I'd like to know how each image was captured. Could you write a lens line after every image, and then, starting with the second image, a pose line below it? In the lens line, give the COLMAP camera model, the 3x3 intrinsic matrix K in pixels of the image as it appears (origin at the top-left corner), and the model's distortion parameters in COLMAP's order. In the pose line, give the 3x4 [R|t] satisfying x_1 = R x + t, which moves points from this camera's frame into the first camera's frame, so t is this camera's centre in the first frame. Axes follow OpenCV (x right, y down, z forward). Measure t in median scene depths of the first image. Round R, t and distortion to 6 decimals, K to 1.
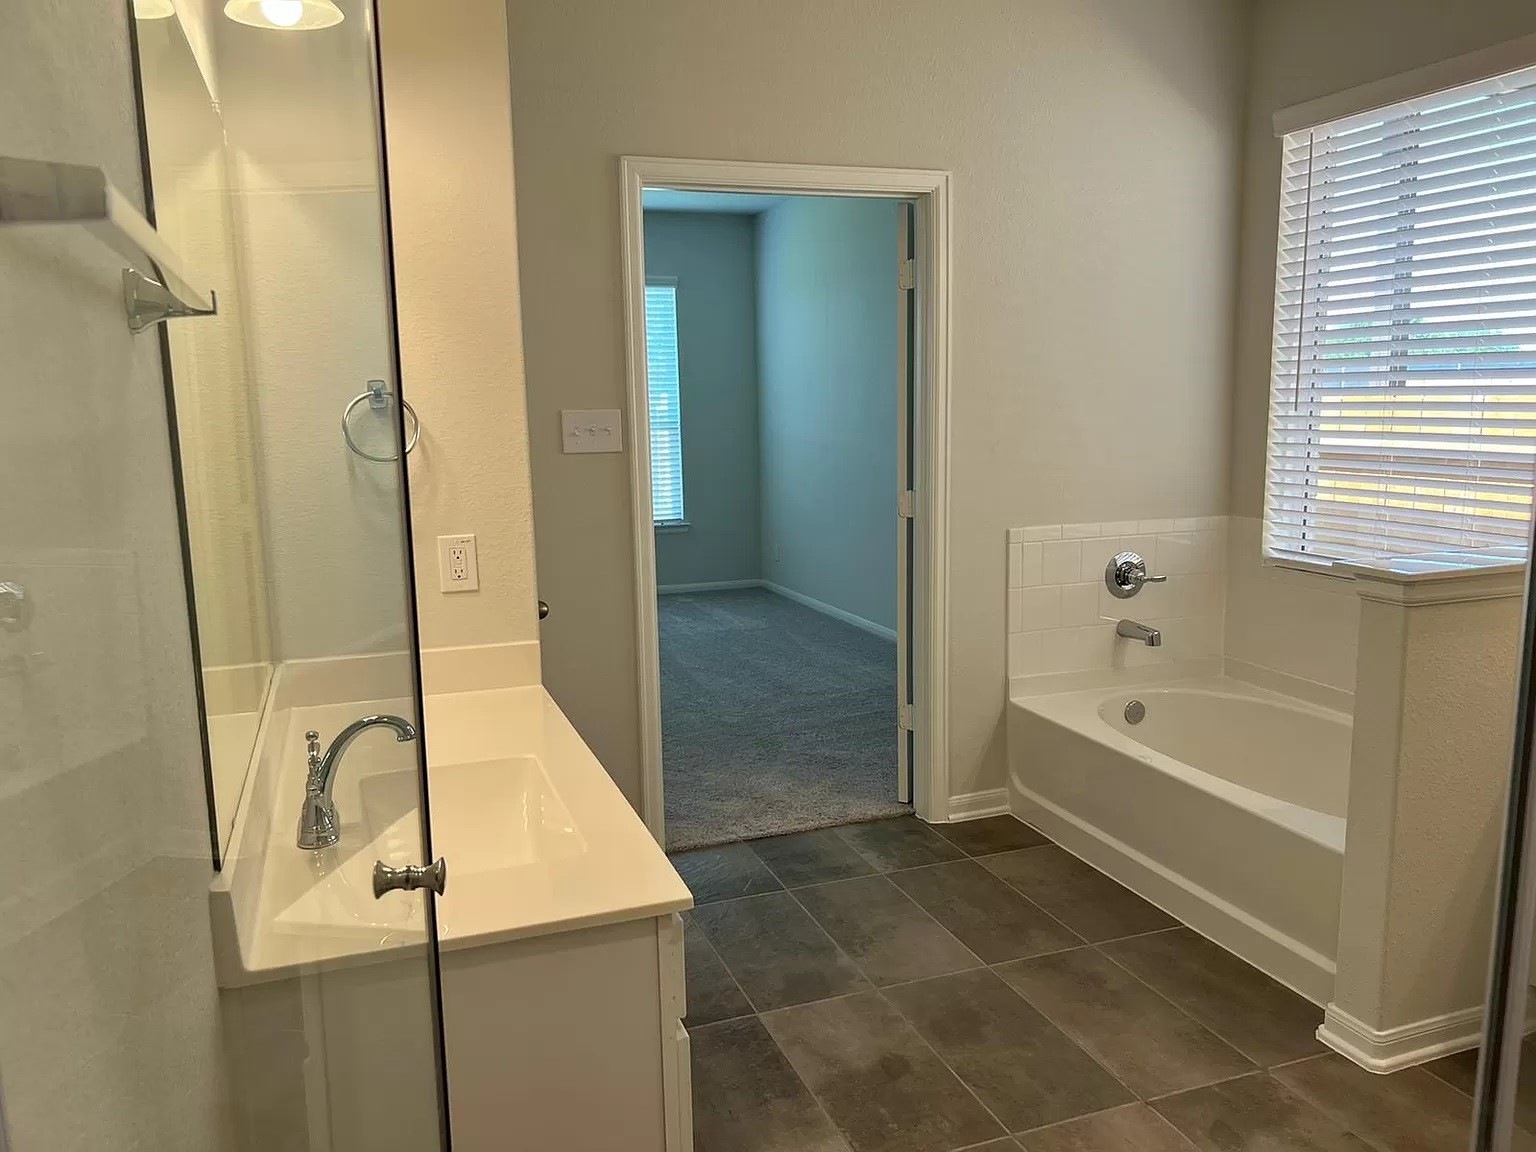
lens RADIAL K [[1144.6, 0, 768.0], [0, 1144.6, 576.0], [0, 0, 1]] dist [0.003308, 0.000077]
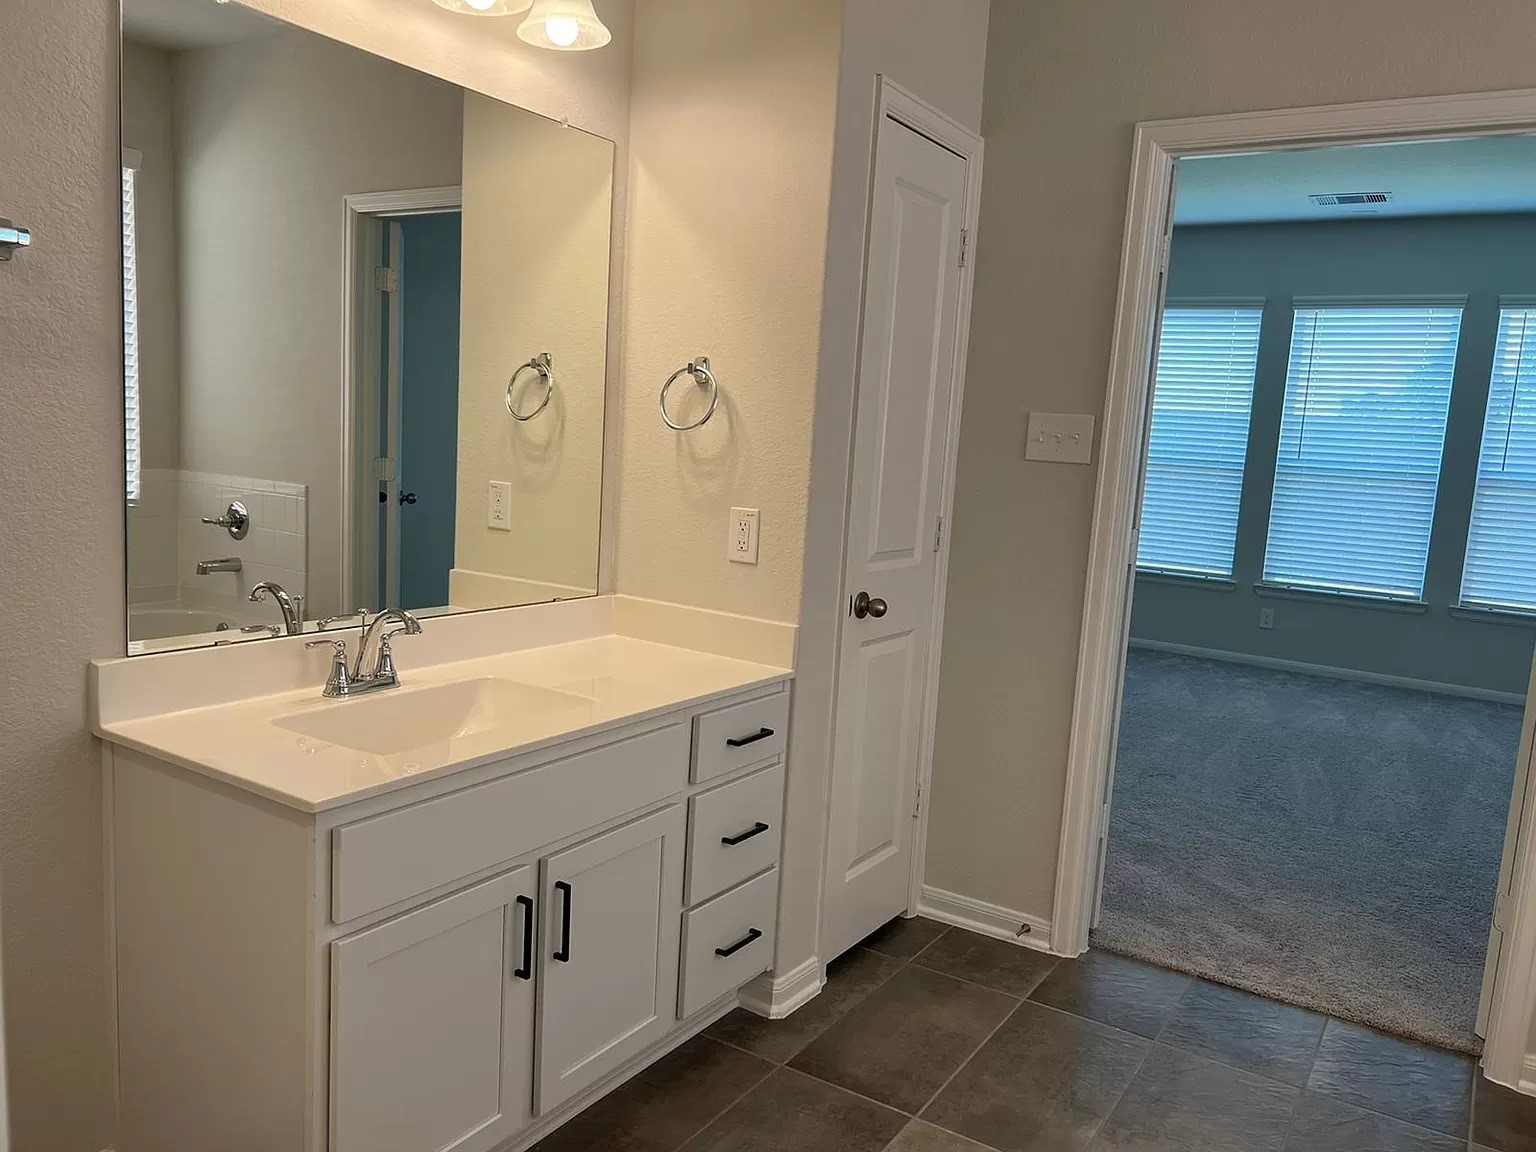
lens RADIAL K [[1182.1, 0, 768.0], [0, 1182.1, 576.0], [0, 0, 1]] dist [0.000124, -0.001520]
pose [[0.605185, 0.159652, -0.779912, 0.446022], [-0.191784, 0.980069, 0.051807, -0.026371], [0.772638, 0.118222, 0.623741, 0.270478]]
